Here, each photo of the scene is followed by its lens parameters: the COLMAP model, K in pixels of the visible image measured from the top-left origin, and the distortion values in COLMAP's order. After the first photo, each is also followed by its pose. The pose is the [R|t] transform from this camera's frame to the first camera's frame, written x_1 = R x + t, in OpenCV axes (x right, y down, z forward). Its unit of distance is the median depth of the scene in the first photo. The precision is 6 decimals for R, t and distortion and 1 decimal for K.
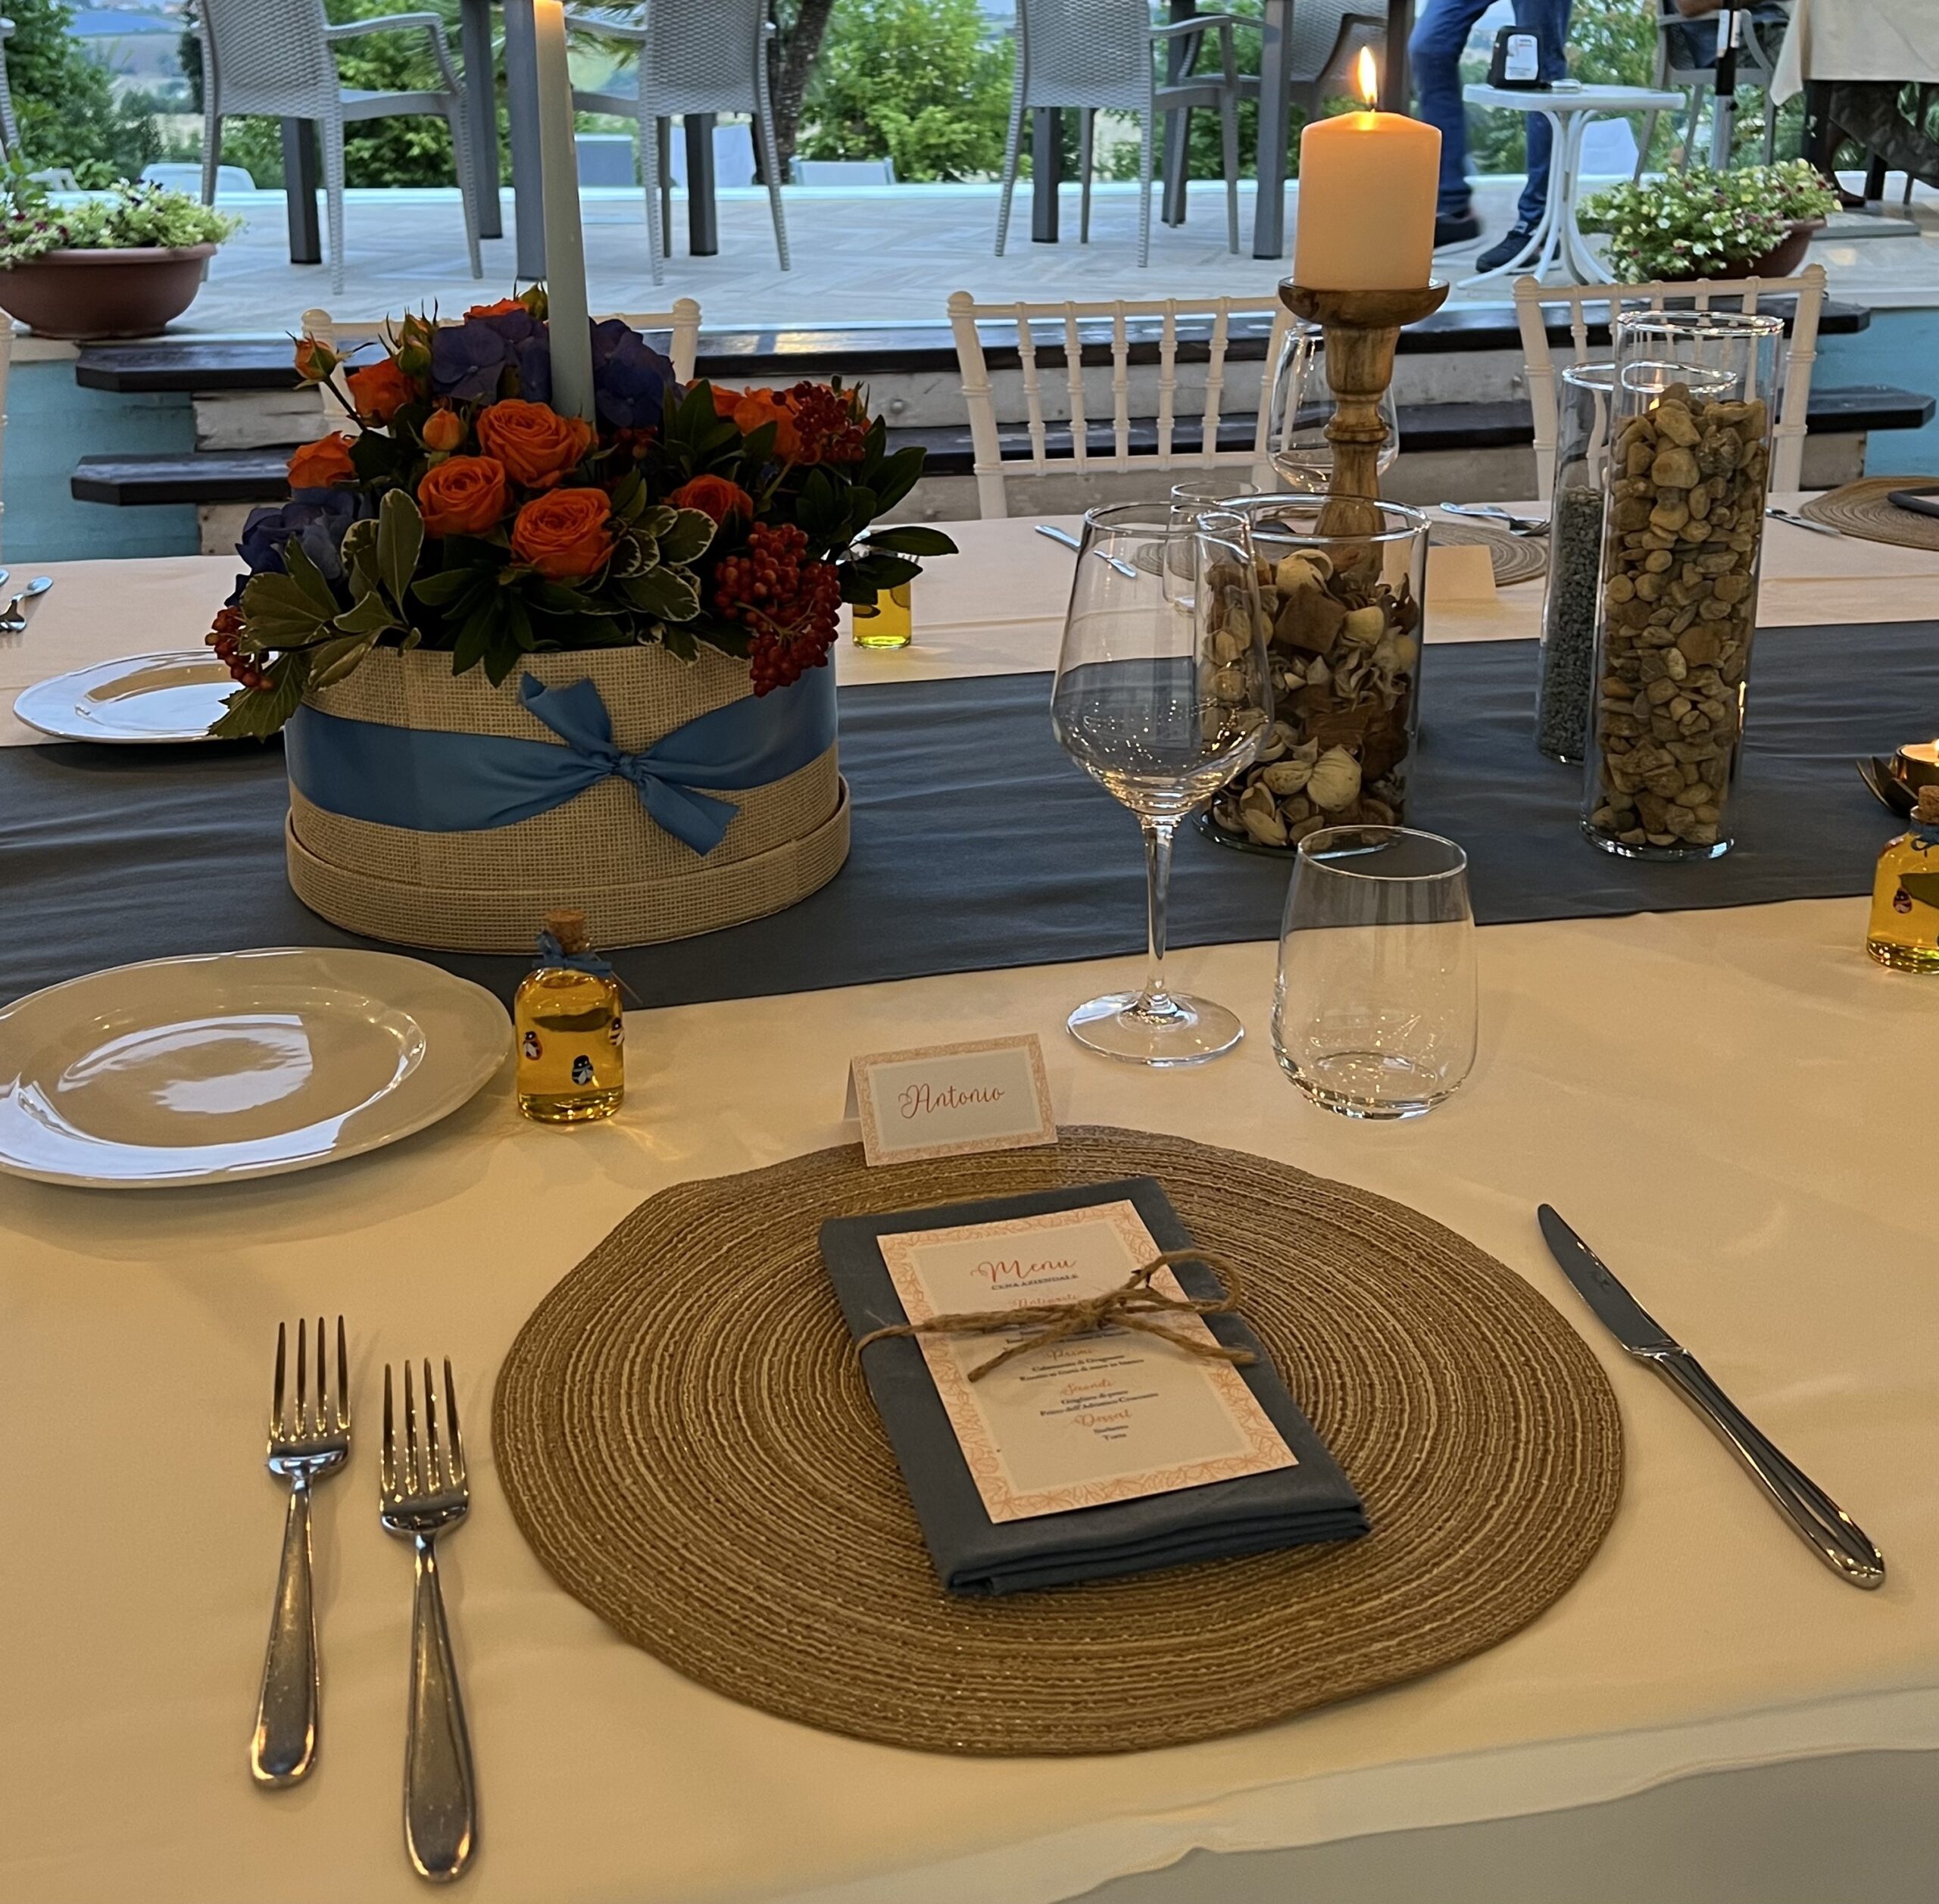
lens RADIAL K [[2788.8, 0, 969.0], [0, 2788.8, 950.3], [0, 0, 1]] dist [0.005655, 0.000000]
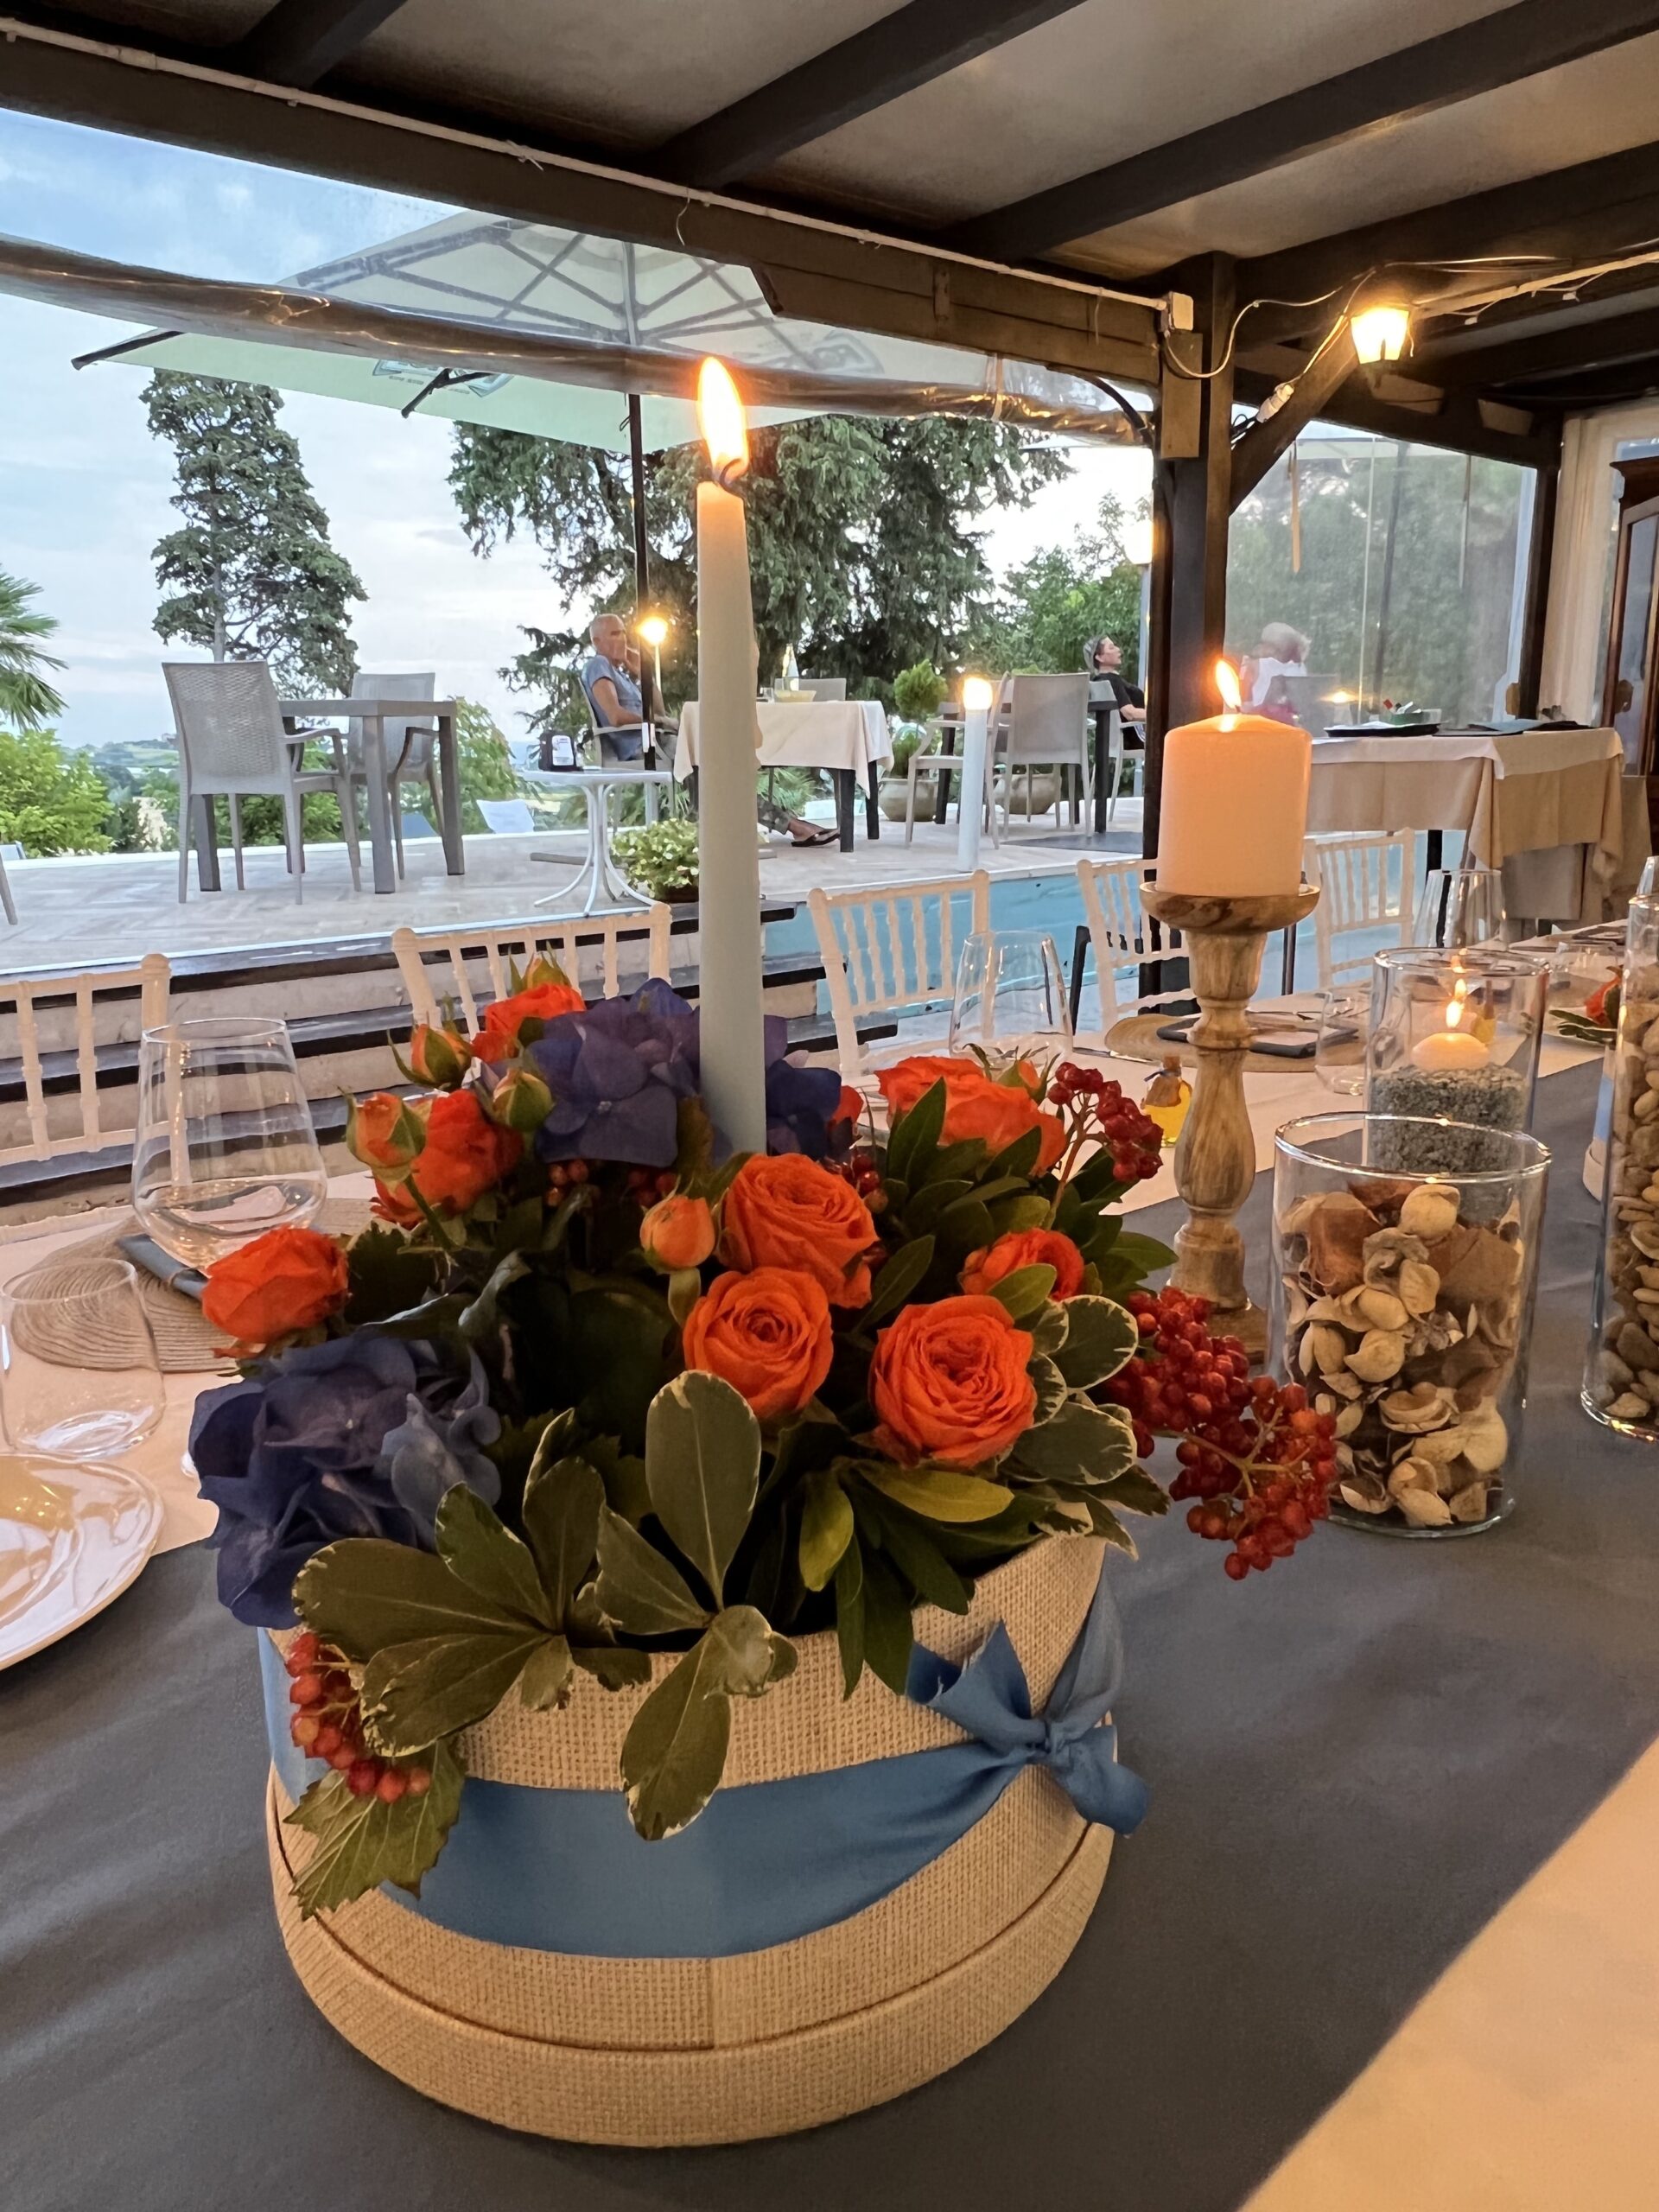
lens RADIAL K [[1610.2, 0, 829.2], [0, 1610.2, 1112.7], [0, 0, 1]] dist [-0.000847, -0.002358]
pose [[0.881009, -0.118227, 0.458089, -0.087447], [0.165053, 0.984244, -0.063412, -0.052950], [-0.443374, 0.131476, 0.886642, 0.203295]]
